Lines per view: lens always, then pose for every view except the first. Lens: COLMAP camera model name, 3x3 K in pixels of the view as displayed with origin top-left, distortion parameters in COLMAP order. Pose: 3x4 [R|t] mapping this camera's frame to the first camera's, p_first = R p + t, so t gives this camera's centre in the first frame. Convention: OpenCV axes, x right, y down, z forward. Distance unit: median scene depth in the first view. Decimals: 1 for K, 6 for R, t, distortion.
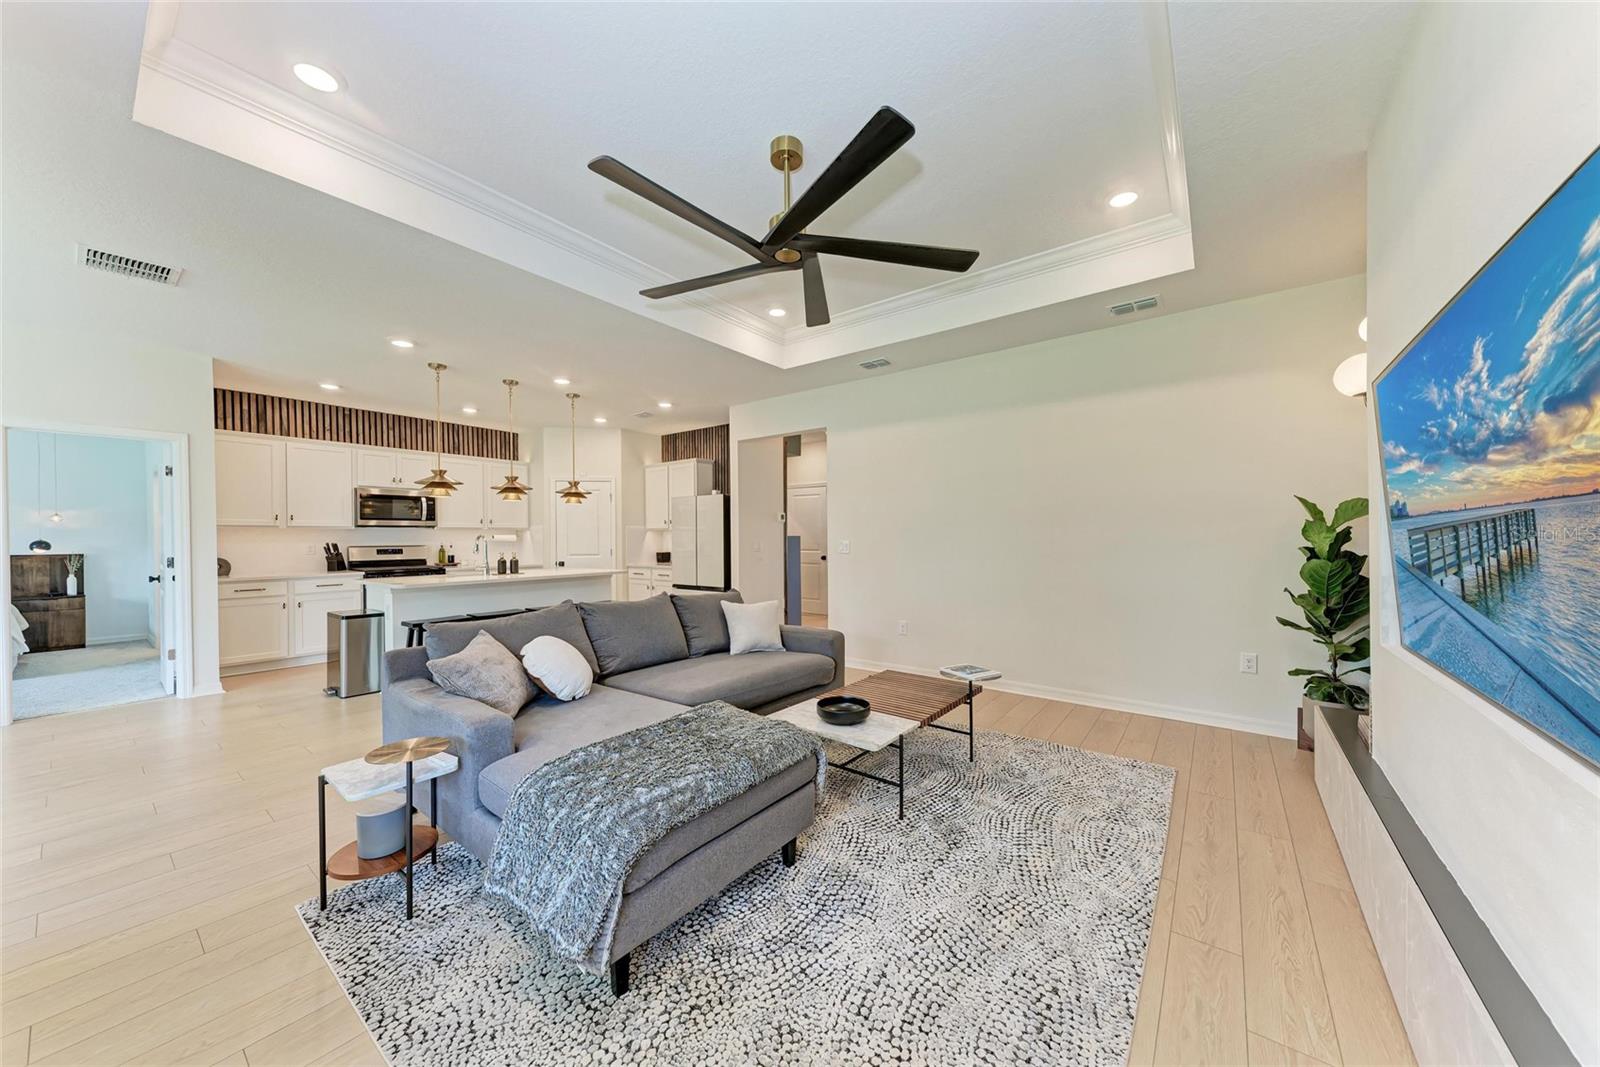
lens RADIAL K [[549.3, 0, 804.5], [0, 549.3, 542.3], [0, 0, 1]] dist [0.012786, -0.001899]
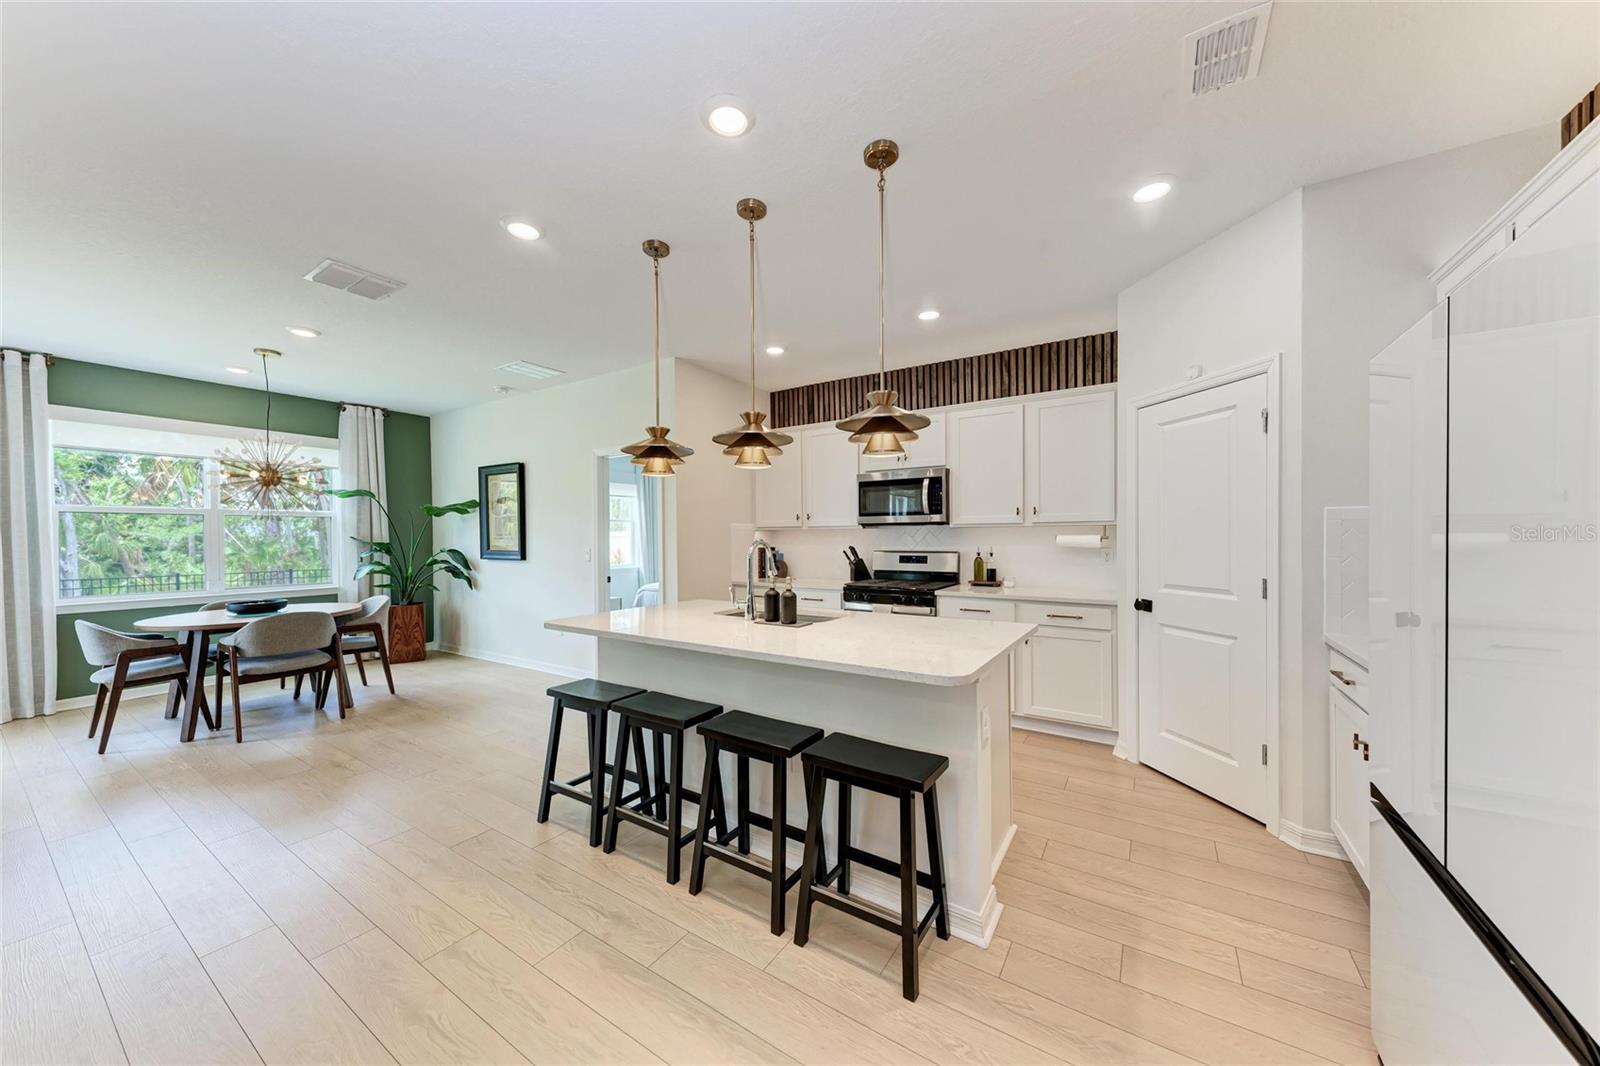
lens RADIAL K [[549.3, 0, 809.2], [0, 549.3, 542.6], [0, 0, 1]] dist [0.012786, -0.001899]
pose [[0.084889, 0.016833, -0.996248, -0.053000], [-0.004237, 0.999854, 0.016533, -0.016630], [0.996381, 0.002818, 0.084948, 0.837386]]
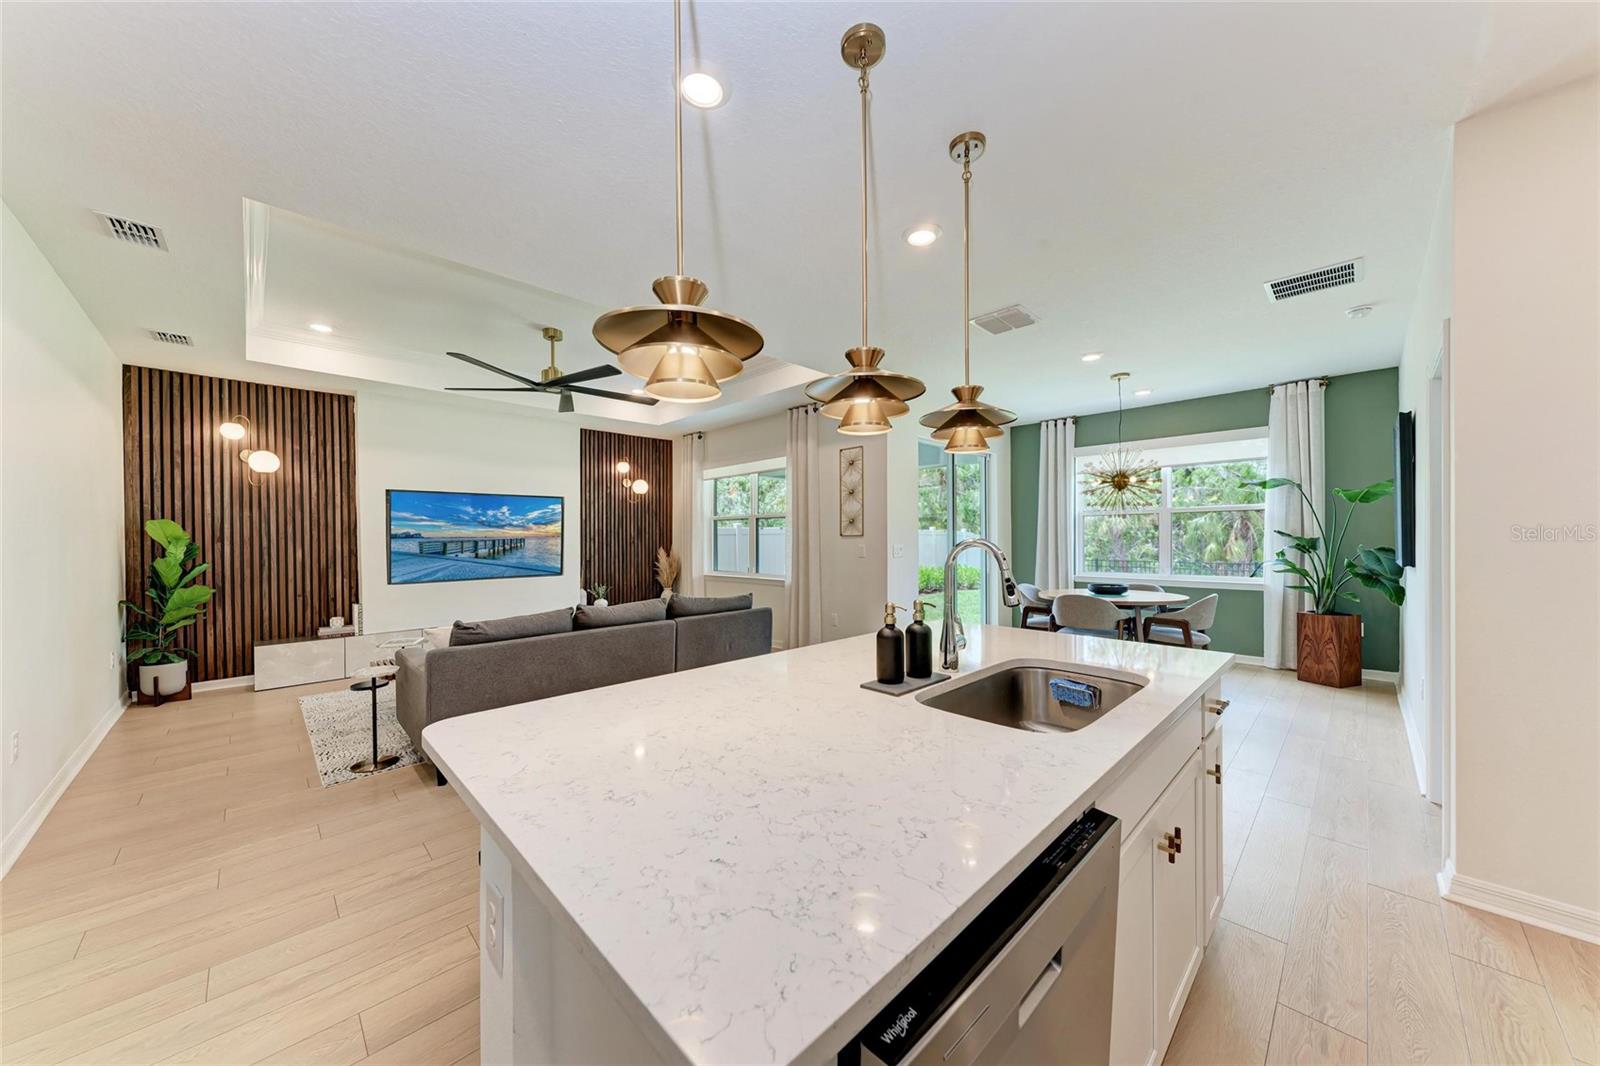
lens RADIAL K [[549.3, 0, 803.4], [0, 549.3, 533.5], [0, 0, 1]] dist [0.012786, -0.001899]
pose [[-0.989301, 0.013056, 0.145304, -0.450824], [0.013617, 0.999903, 0.002871, -0.014902], [-0.145252, 0.004819, -0.989383, 1.099260]]
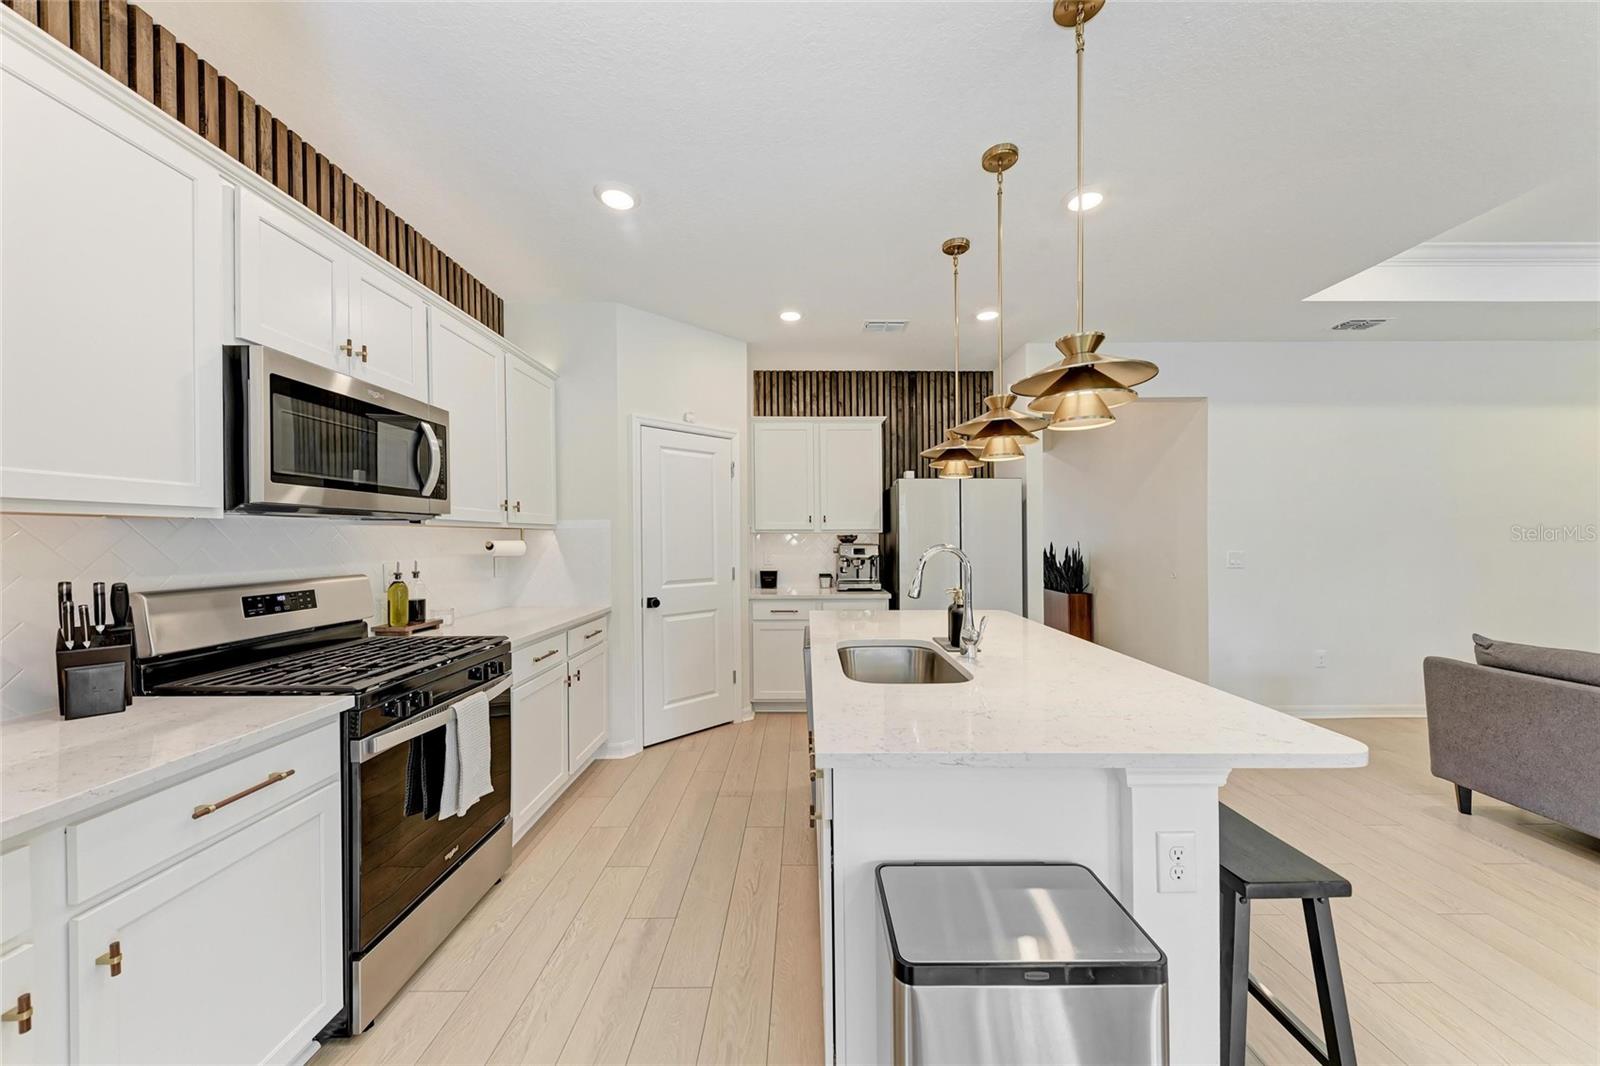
lens RADIAL K [[549.3, 0, 799.3], [0, 549.3, 545.2], [0, 0, 1]] dist [0.012786, -0.001899]
pose [[0.798893, -0.002888, 0.601466, -0.738007], [0.002306, 0.999996, 0.001738, -0.012327], [-0.601469, -0.000001, 0.798896, 0.644412]]
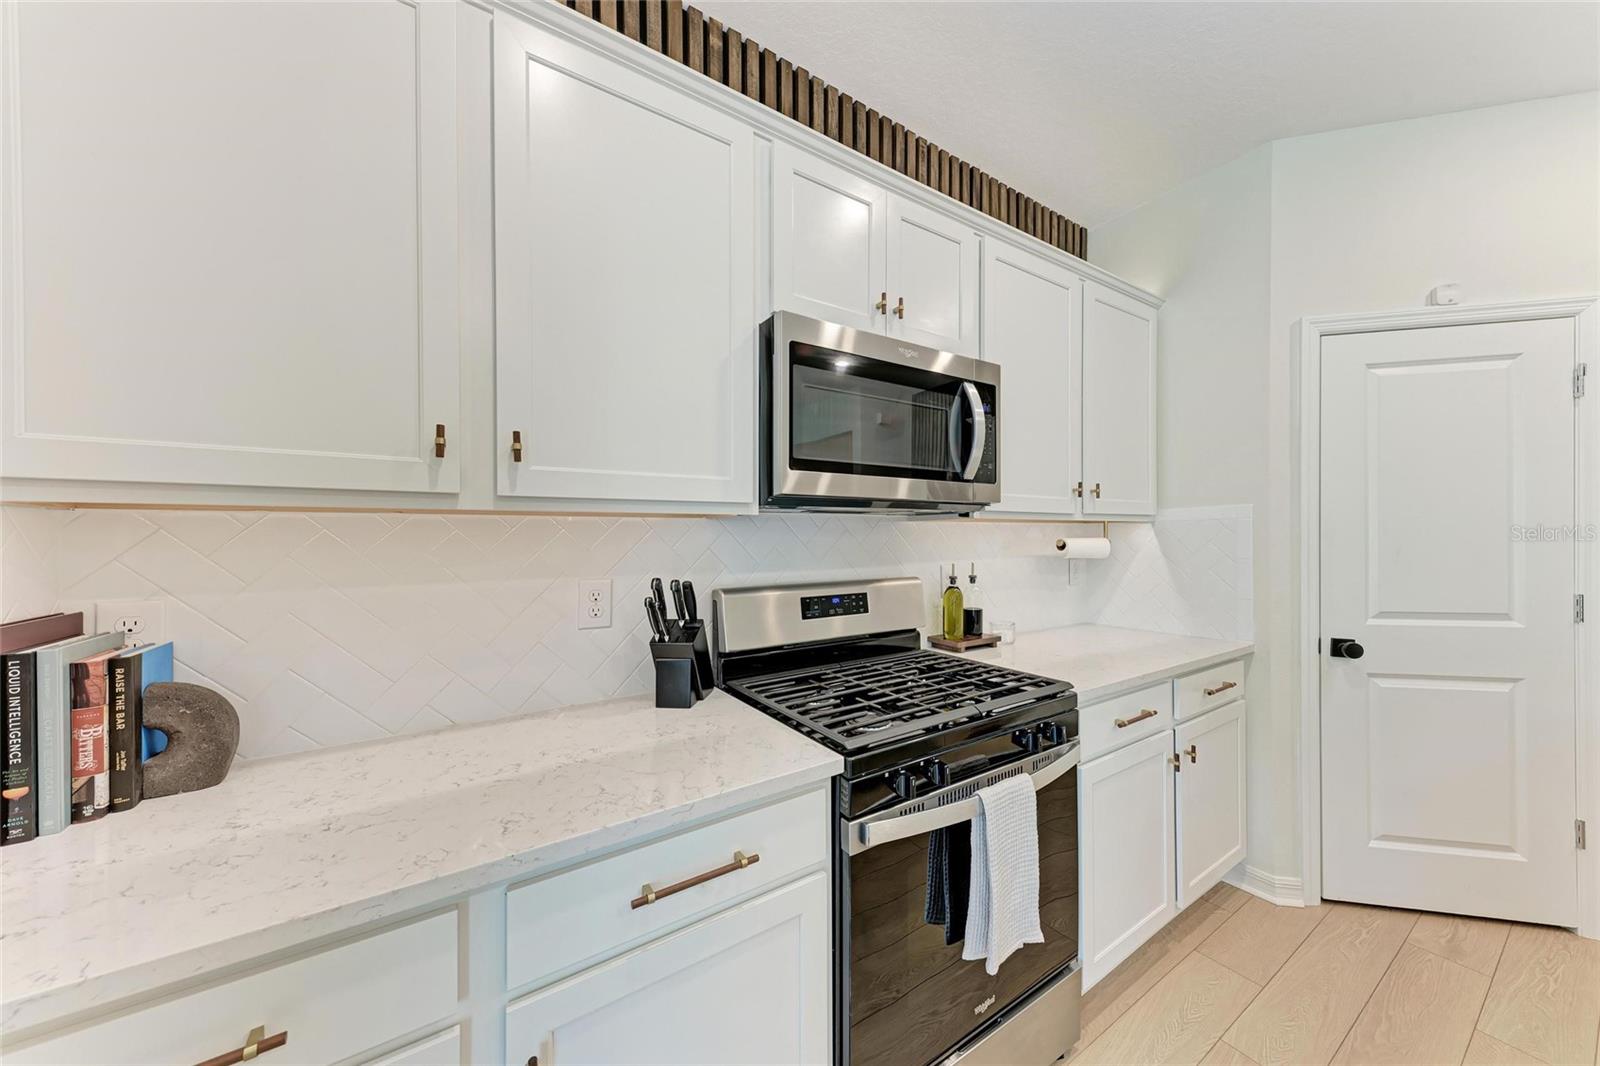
lens RADIAL K [[549.3, 0, 805.9], [0, 549.3, 543.8], [0, 0, 1]] dist [0.012786, -0.001899]
pose [[0.942746, 0.003352, -0.333495, -0.704043], [-0.001850, 0.999987, 0.004822, -0.013651], [0.333507, -0.003929, 0.942740, 0.782334]]
